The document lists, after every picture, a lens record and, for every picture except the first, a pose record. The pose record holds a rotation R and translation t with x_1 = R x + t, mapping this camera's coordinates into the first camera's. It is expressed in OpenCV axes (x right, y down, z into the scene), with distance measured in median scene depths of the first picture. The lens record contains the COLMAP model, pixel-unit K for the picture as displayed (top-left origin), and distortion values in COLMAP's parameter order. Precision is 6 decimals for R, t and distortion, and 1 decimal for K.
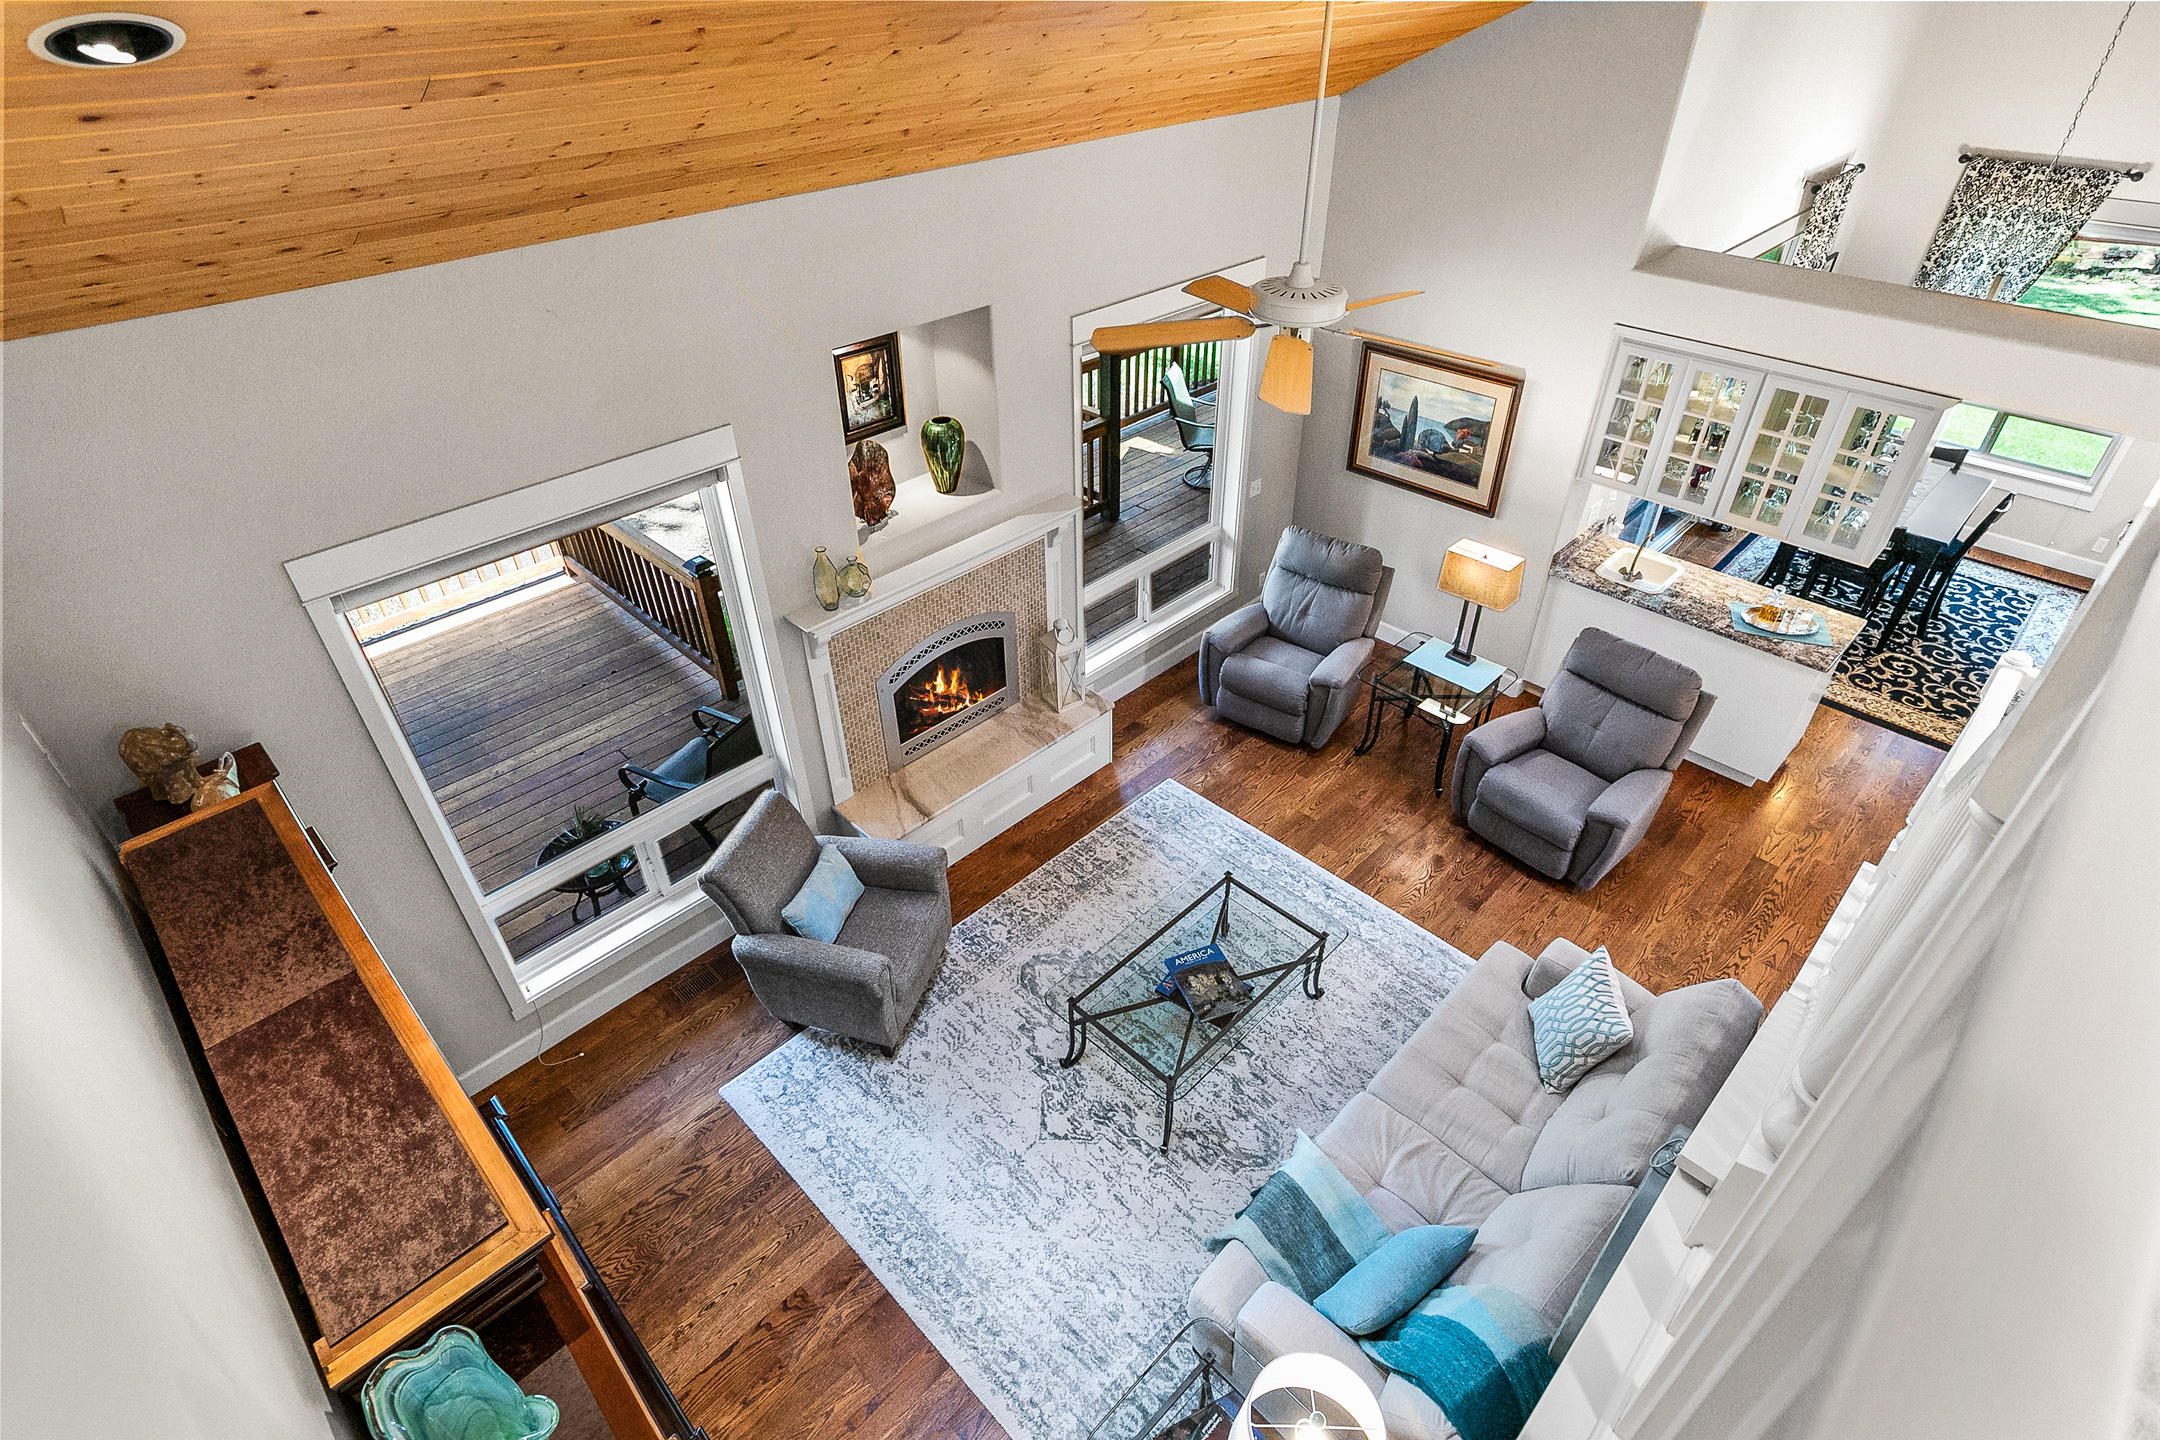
lens RADIAL K [[1087.8, 0, 1085.0], [0, 1087.8, 713.7], [0, 0, 1]] dist [-0.000318, -0.000007]
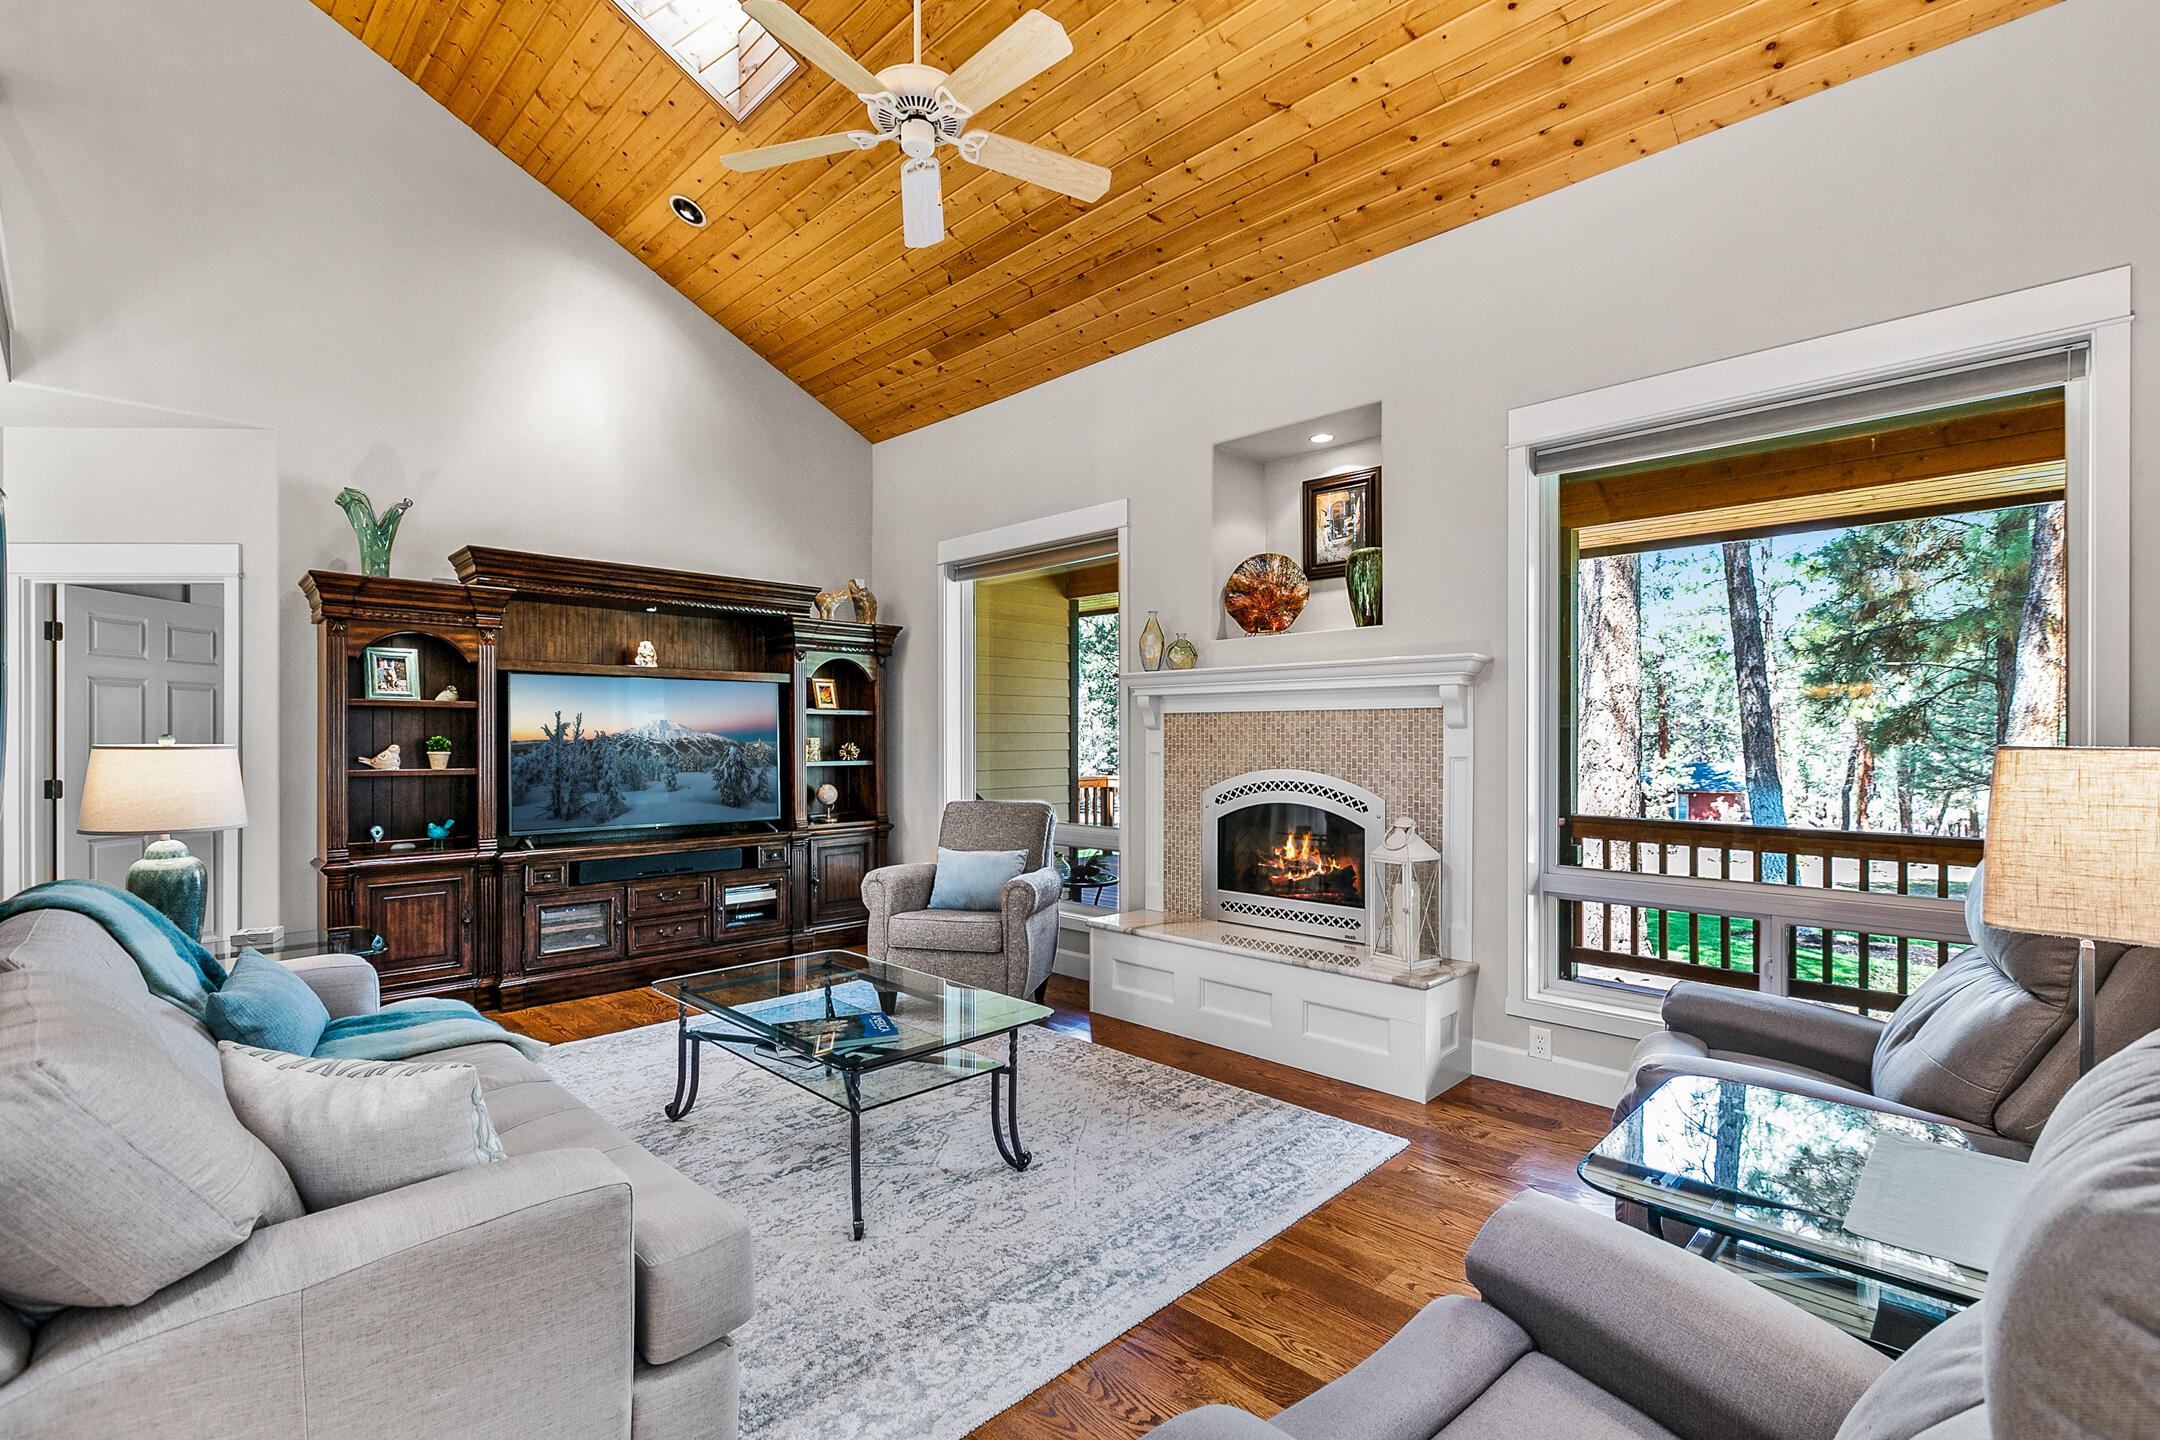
lens RADIAL K [[982.6, 0, 1076.0], [0, 982.6, 735.1], [0, 0, 1]] dist [0.000515, 0.000014]
pose [[-0.002911, 0.004734, -0.999985, 0.696774], [-0.599245, 0.800547, 0.005534, -0.007462], [0.800561, 0.599251, 0.000507, 0.922626]]
